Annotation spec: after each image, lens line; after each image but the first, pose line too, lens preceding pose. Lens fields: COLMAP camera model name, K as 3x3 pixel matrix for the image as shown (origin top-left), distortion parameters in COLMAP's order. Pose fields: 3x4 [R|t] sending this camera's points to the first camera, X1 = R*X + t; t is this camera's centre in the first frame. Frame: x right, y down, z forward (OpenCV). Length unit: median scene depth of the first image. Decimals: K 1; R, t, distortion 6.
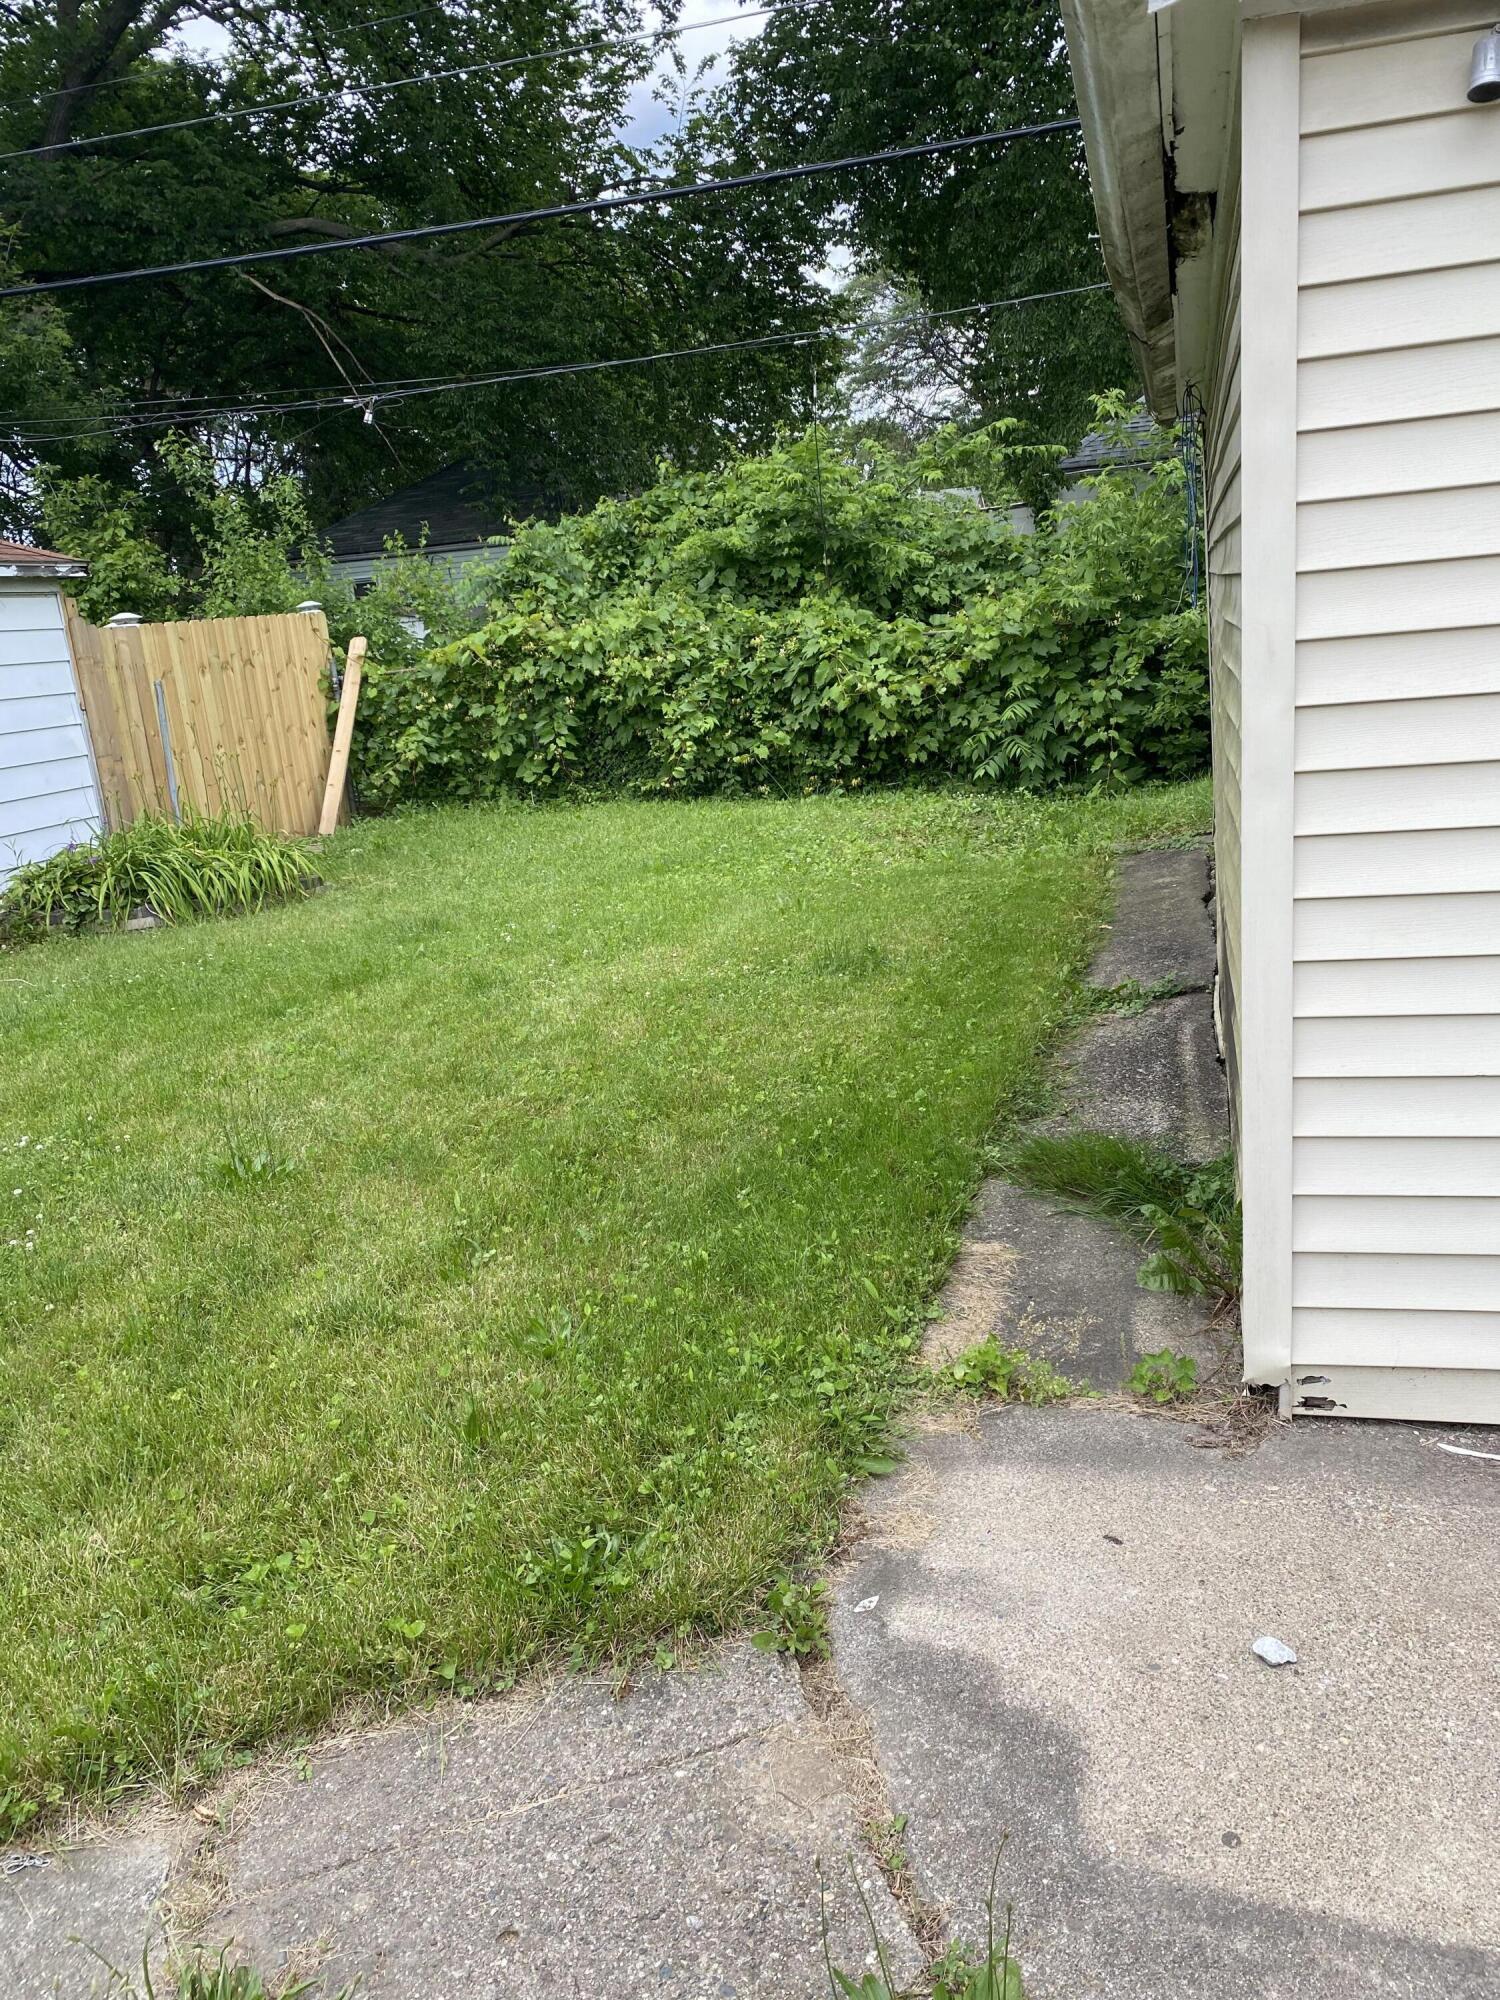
lens RADIAL K [[1514.6, 0, 755.1], [0, 1514.6, 1013.0], [0, 0, 1]] dist [0.006848, -0.008693]
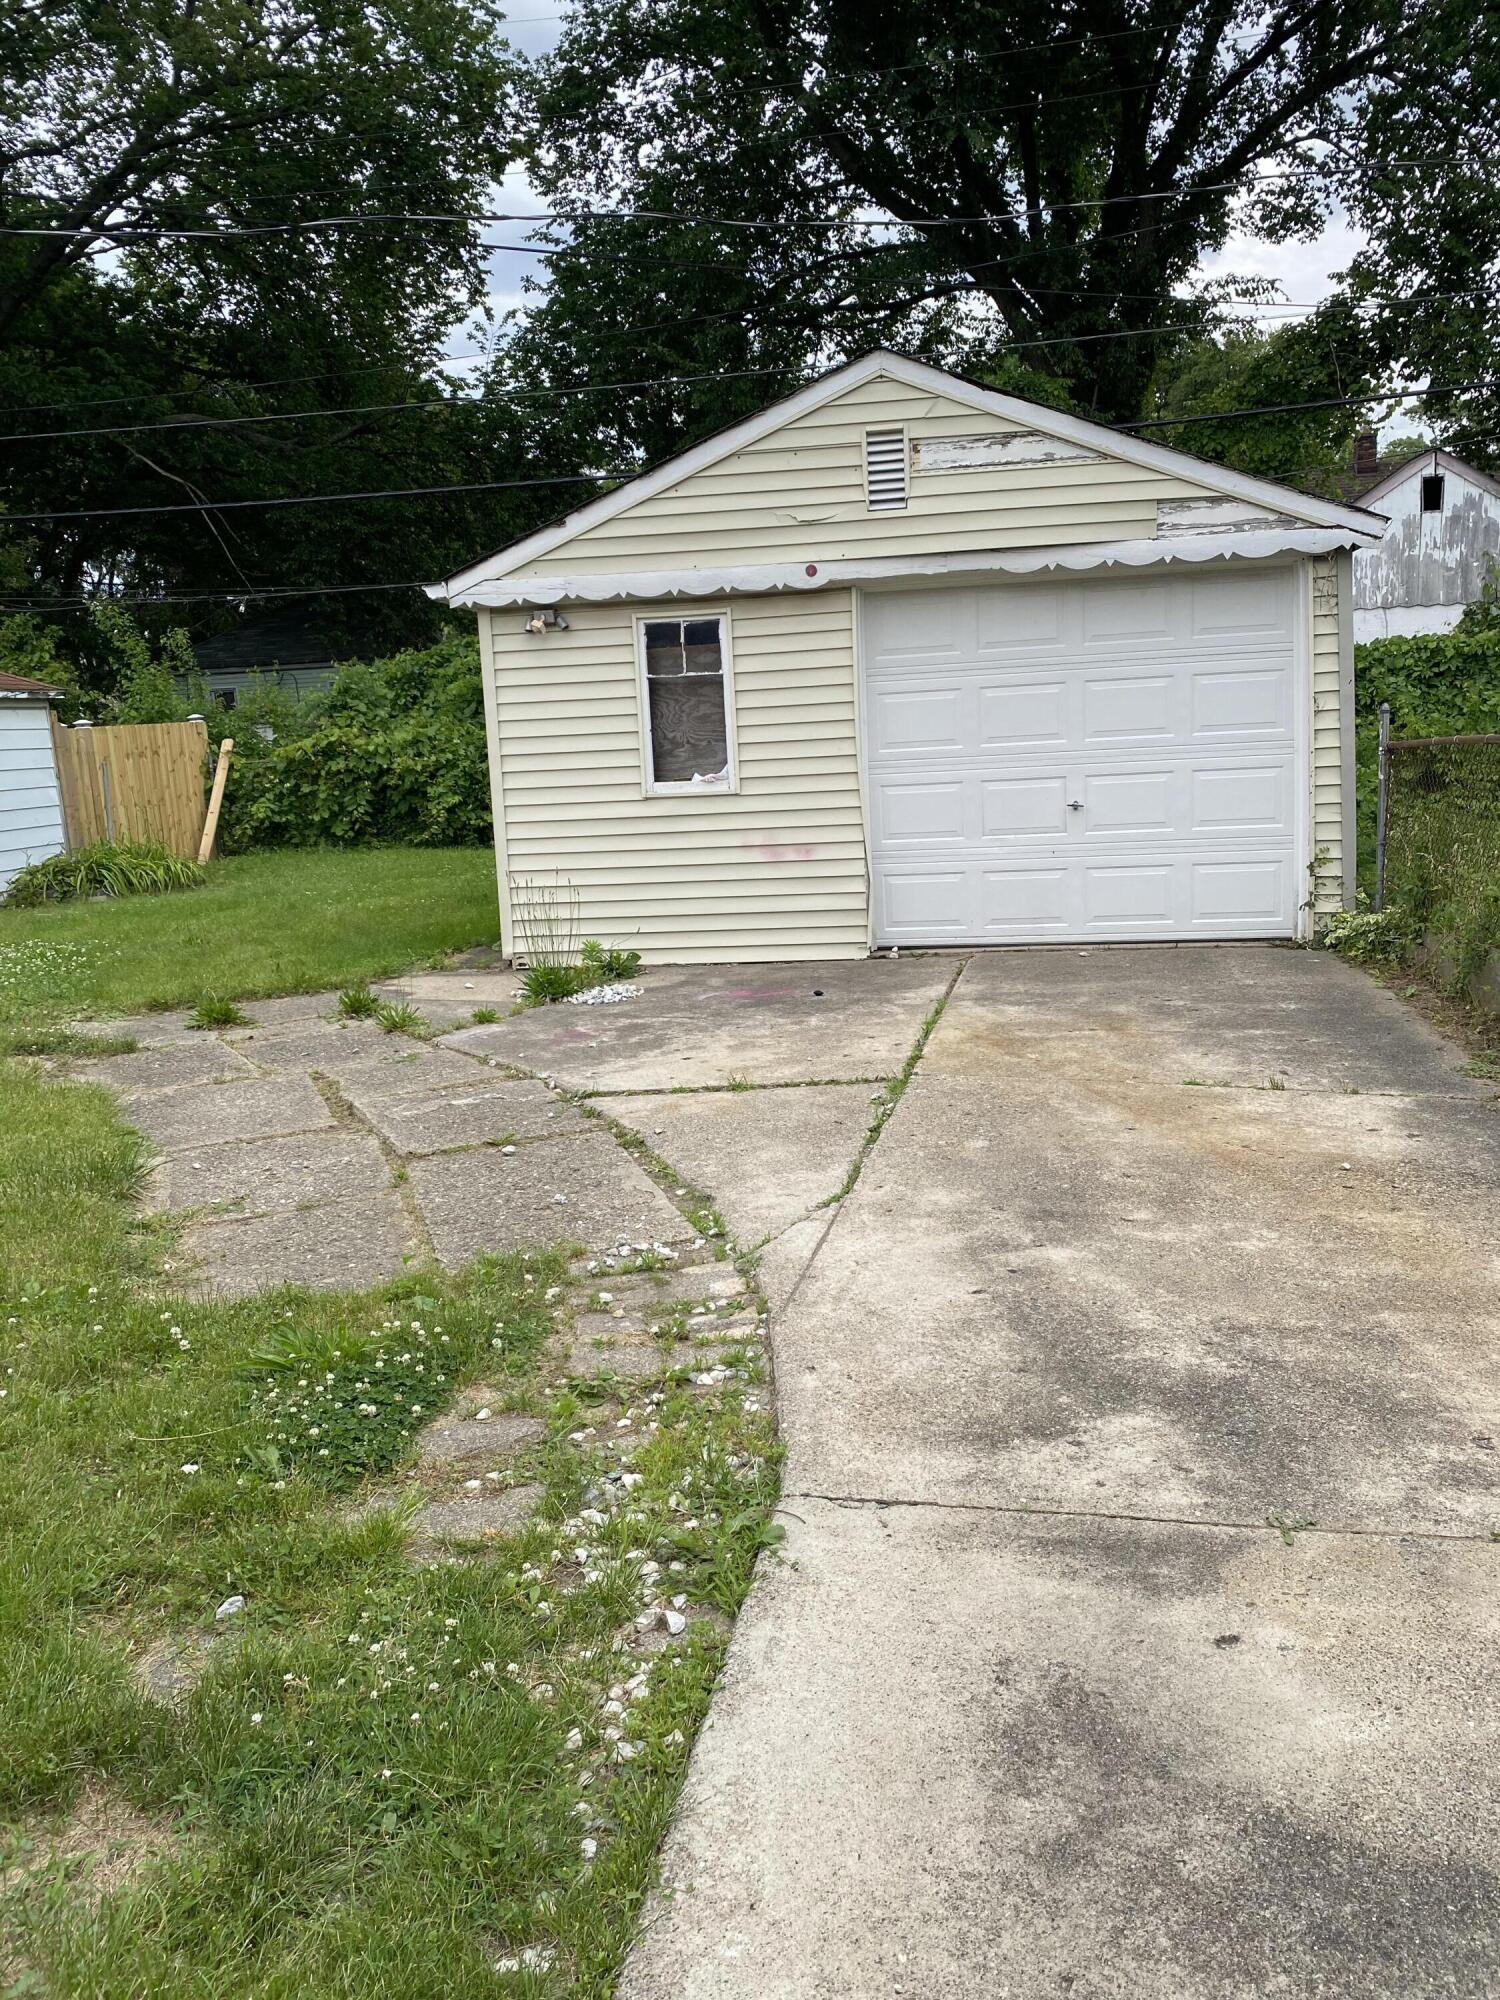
lens RADIAL K [[1514.6, 0, 755.9], [0, 1514.6, 985.8], [0, 0, 1]] dist [0.006848, -0.008693]
pose [[0.994863, 0.016814, 0.099823, 0.119545], [-0.008033, 0.996112, -0.087726, 0.130659], [-0.100910, 0.086474, 0.991130, -0.550138]]
